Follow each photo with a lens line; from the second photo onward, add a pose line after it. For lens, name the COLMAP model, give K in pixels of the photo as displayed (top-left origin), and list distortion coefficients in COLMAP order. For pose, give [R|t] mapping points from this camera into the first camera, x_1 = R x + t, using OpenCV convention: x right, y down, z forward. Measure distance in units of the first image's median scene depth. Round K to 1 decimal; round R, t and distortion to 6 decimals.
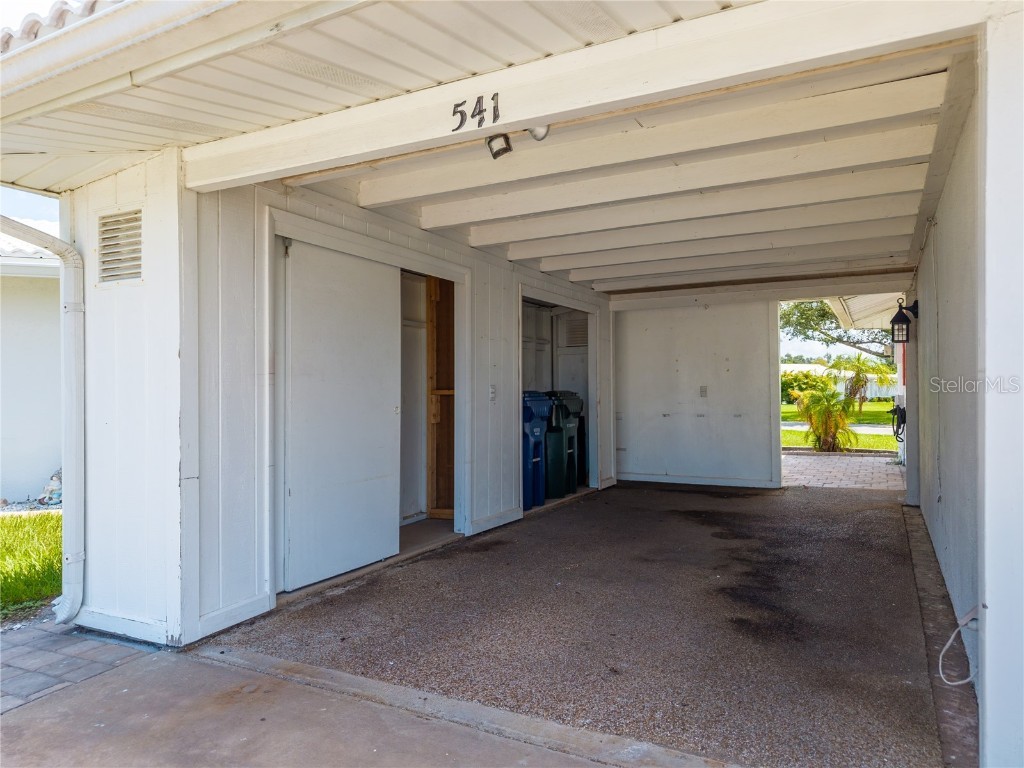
lens RADIAL K [[706.8, 0, 512.0], [0, 706.8, 384.0], [0, 0, 1]] dist [0.051931, -0.052693]
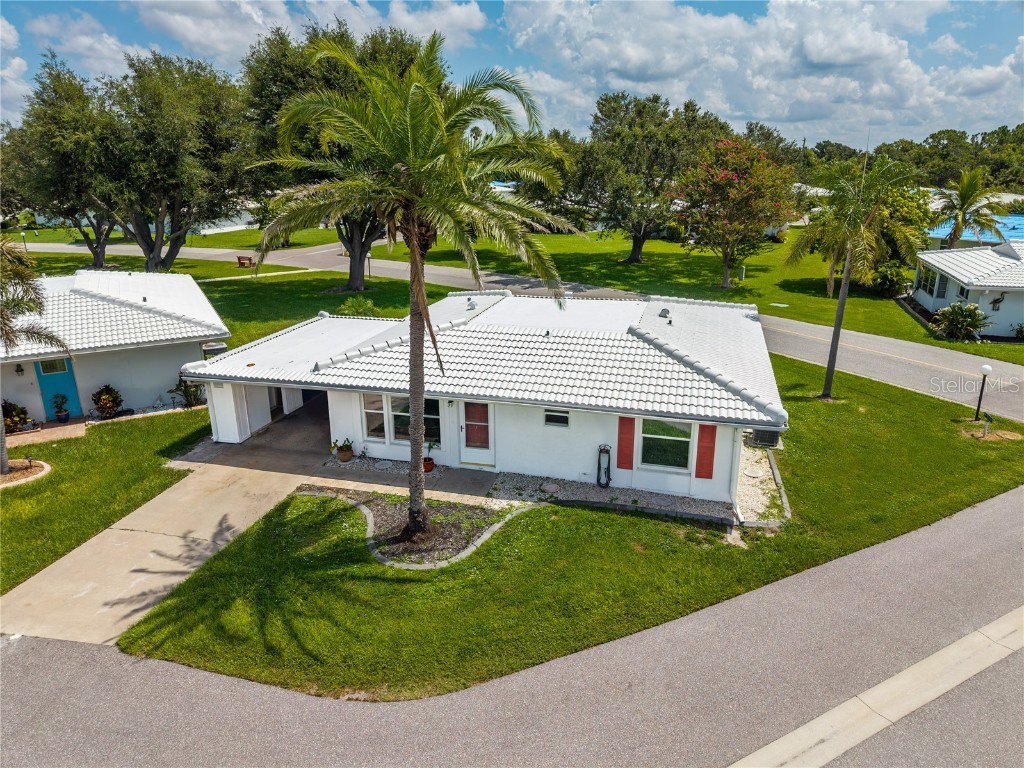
lens RADIAL K [[719.4, 0, 512.0], [0, 719.4, 384.0], [0, 0, 1]] dist [0.086174, -0.108006]
pose [[0.980111, -0.060415, 0.189030, 0.409442], [-0.003445, 0.947210, 0.320595, -1.237881], [-0.198420, -0.314870, 0.928163, -2.999249]]
